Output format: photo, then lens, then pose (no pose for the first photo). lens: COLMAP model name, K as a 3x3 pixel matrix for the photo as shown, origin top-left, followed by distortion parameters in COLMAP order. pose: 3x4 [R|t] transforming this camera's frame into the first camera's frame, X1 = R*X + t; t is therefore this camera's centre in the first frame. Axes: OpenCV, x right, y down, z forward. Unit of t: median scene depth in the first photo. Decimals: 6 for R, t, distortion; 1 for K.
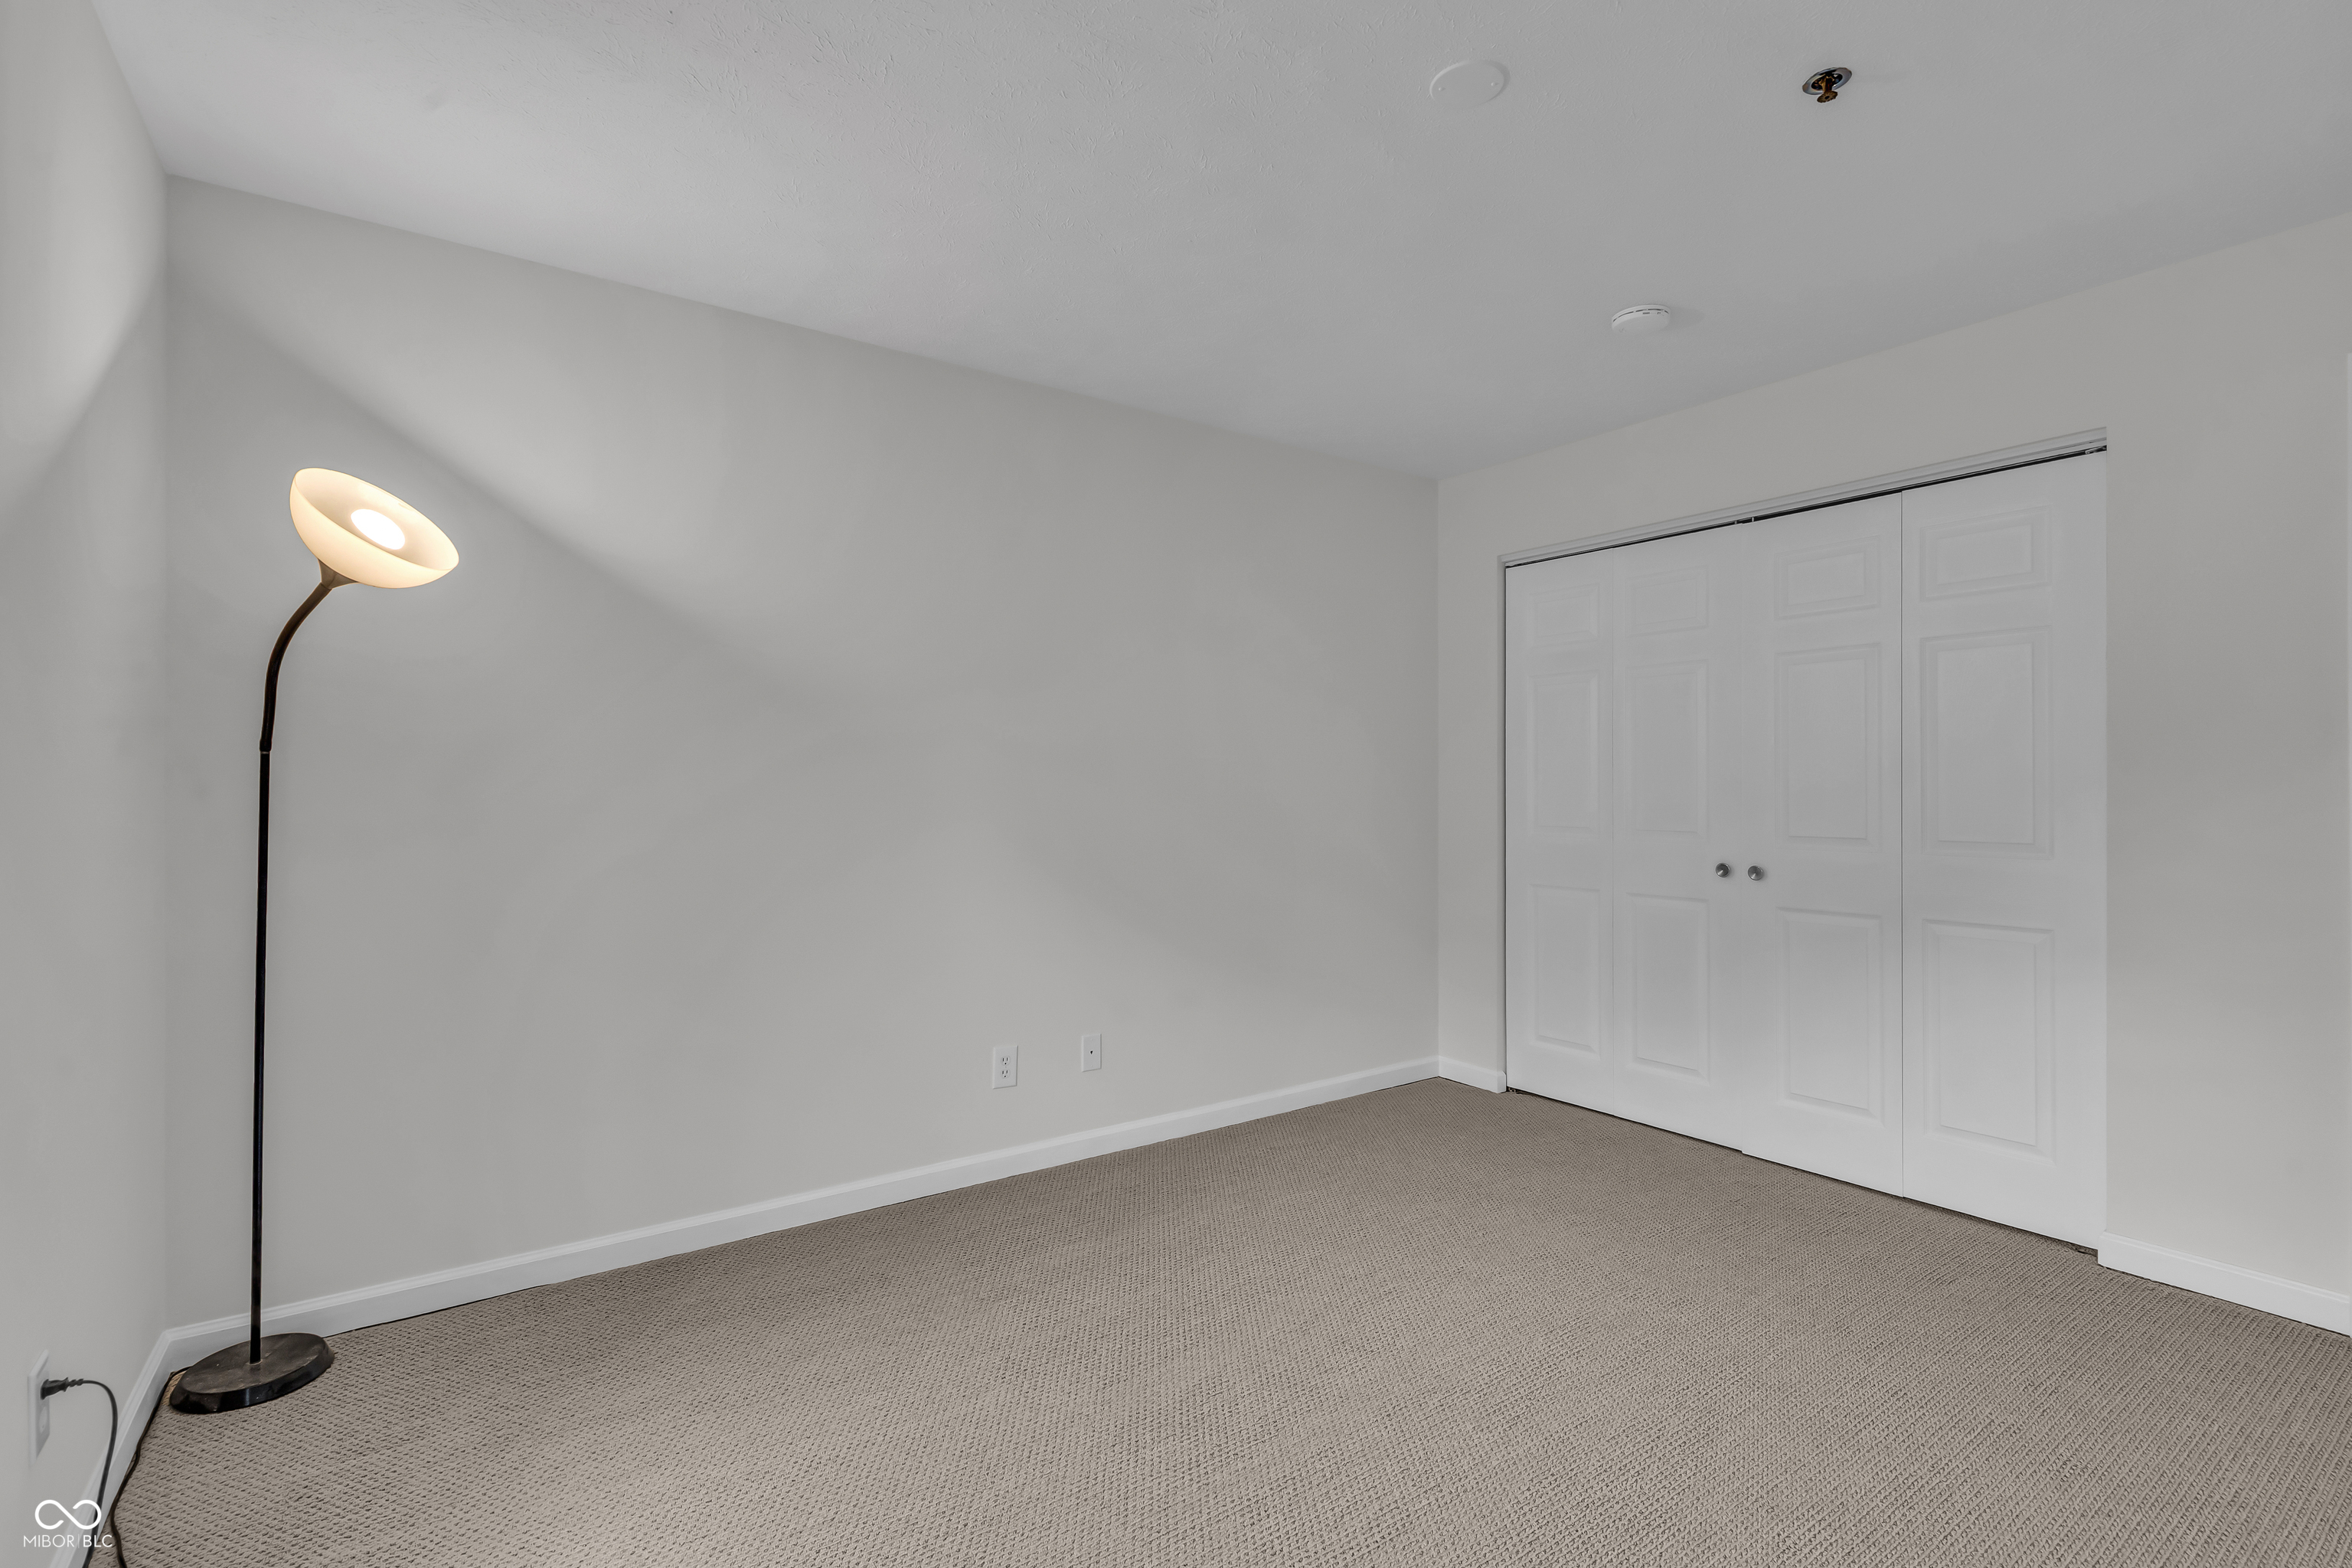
lens RADIAL K [[1080.4, 0, 1173.7], [0, 1080.4, 780.1], [0, 0, 1]] dist [-0.001321, -0.000203]
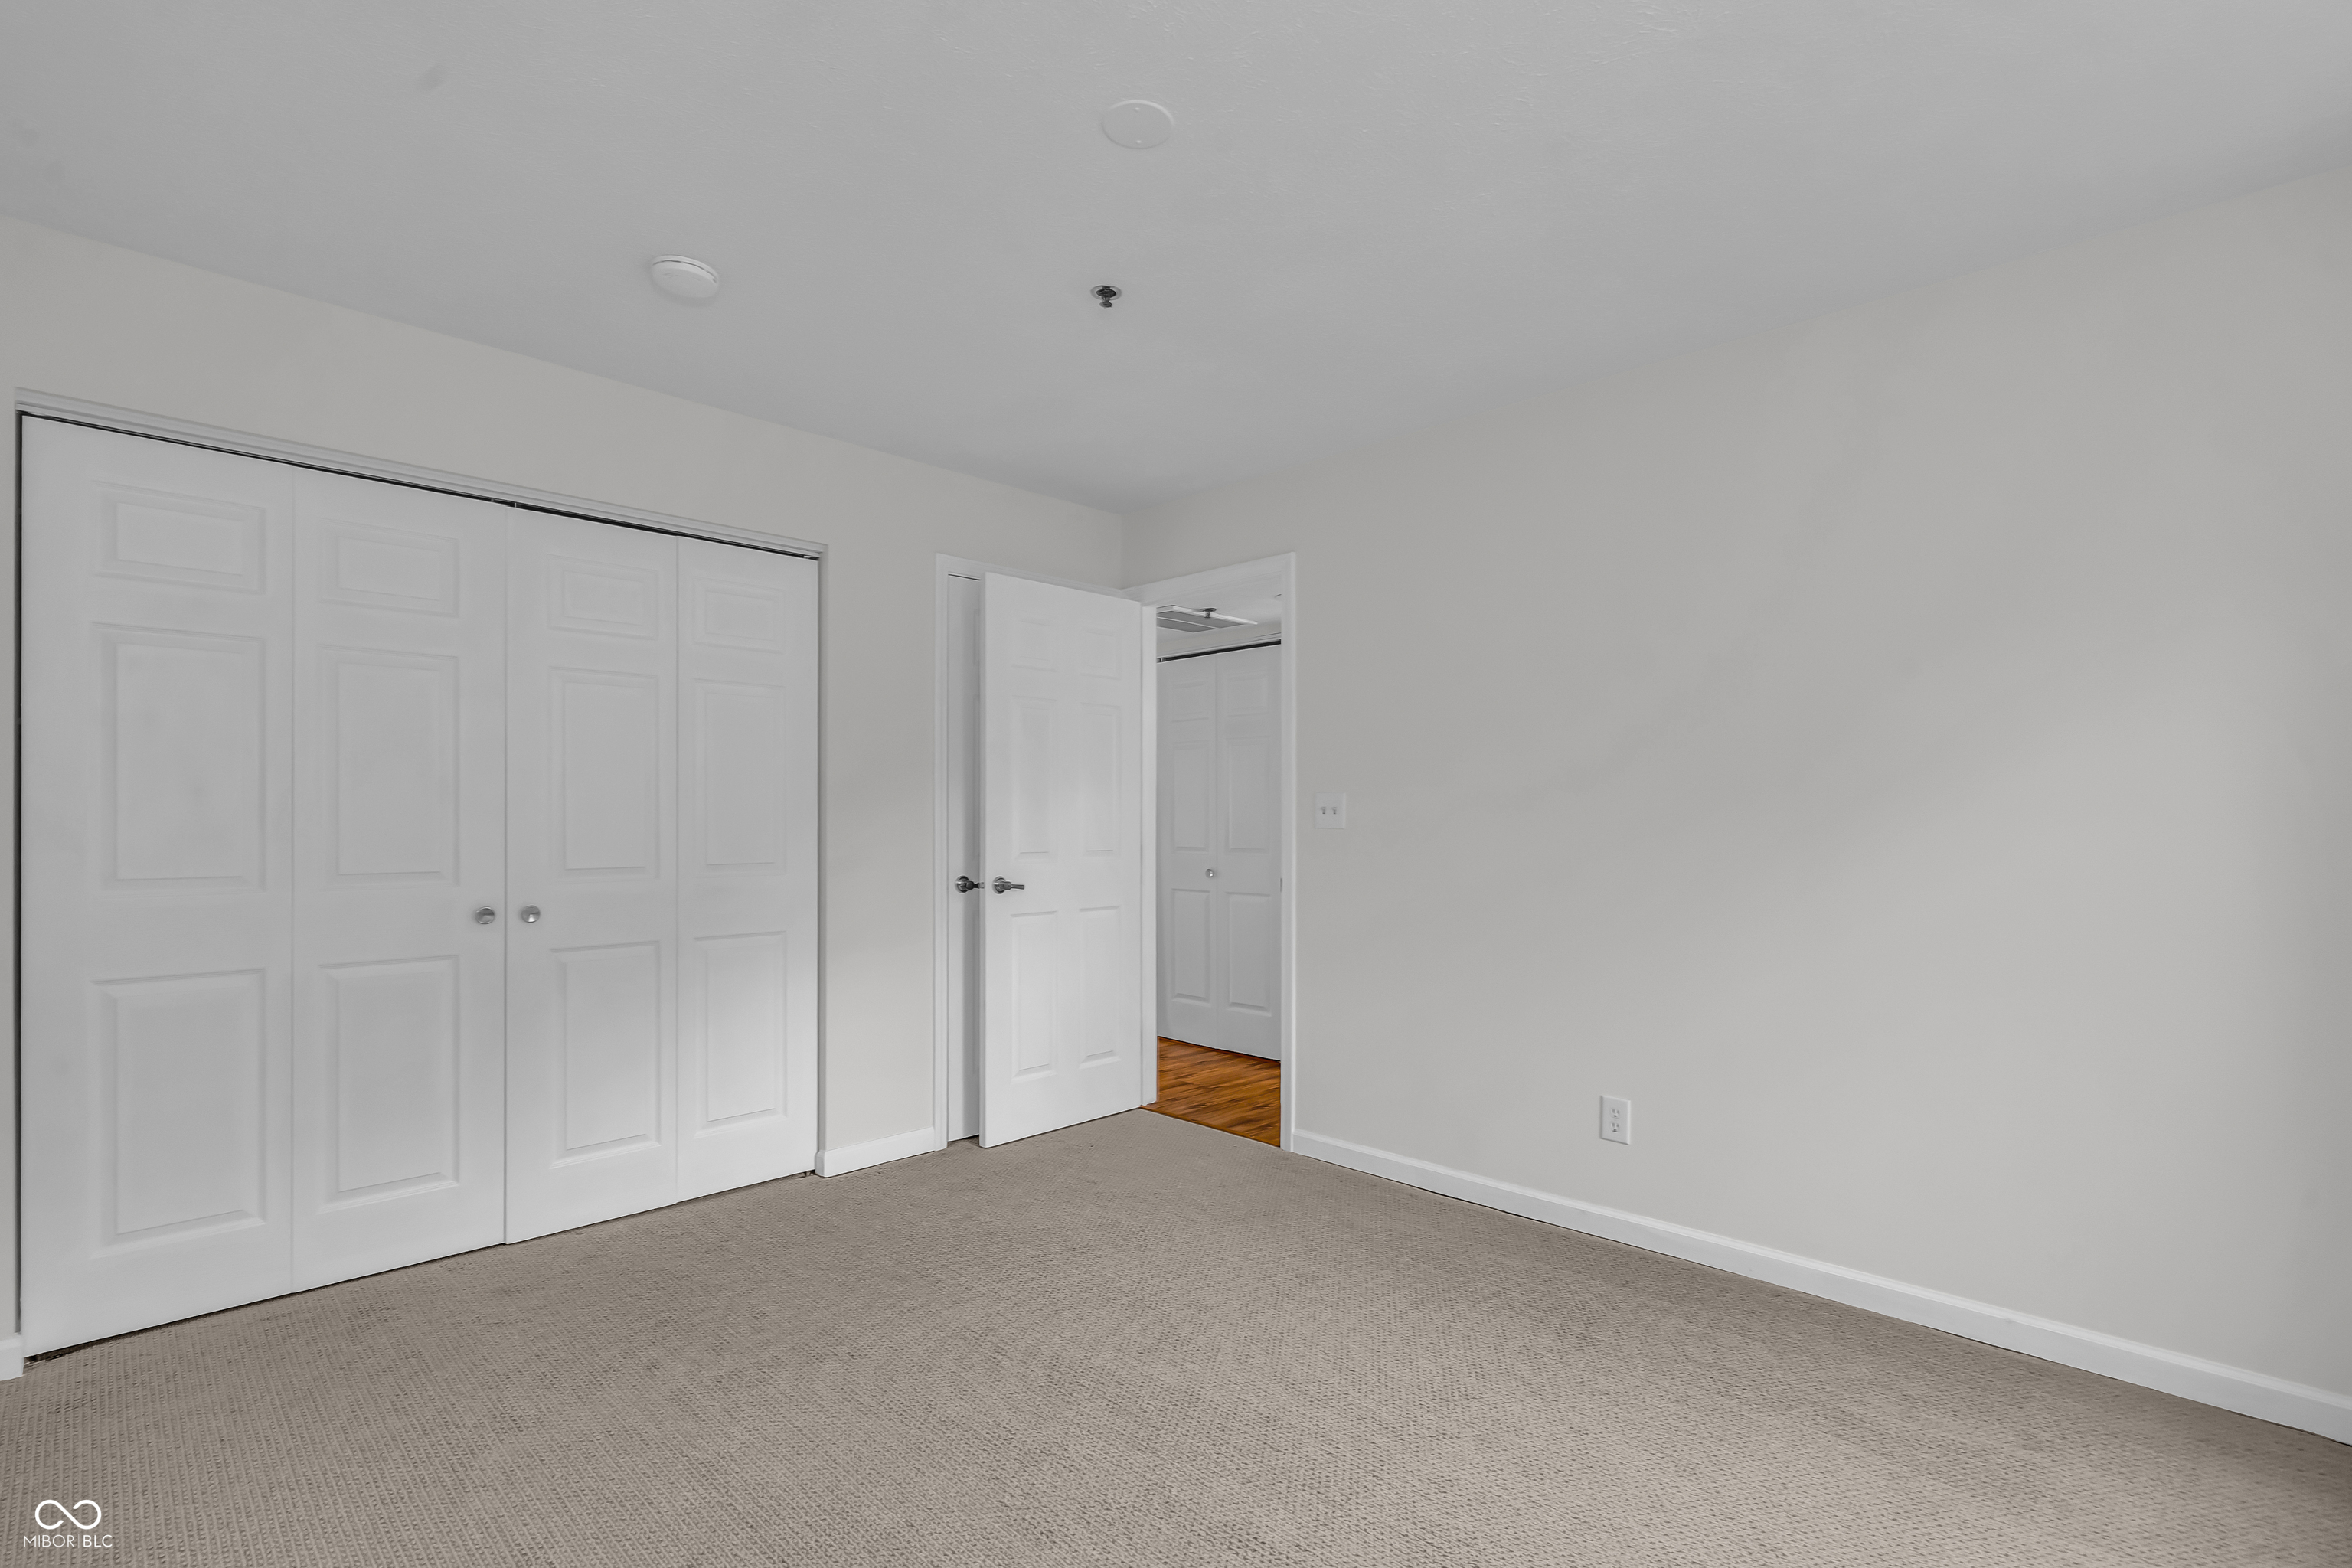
lens RADIAL K [[1080.4, 0, 1161.2], [0, 1080.4, 801.8], [0, 0, 1]] dist [-0.001321, -0.000203]
pose [[-0.177099, 0.007581, 0.984164, -0.404911], [-0.019233, 0.999753, -0.011162, -0.004171], [-0.984005, -0.020905, -0.176909, 0.651375]]
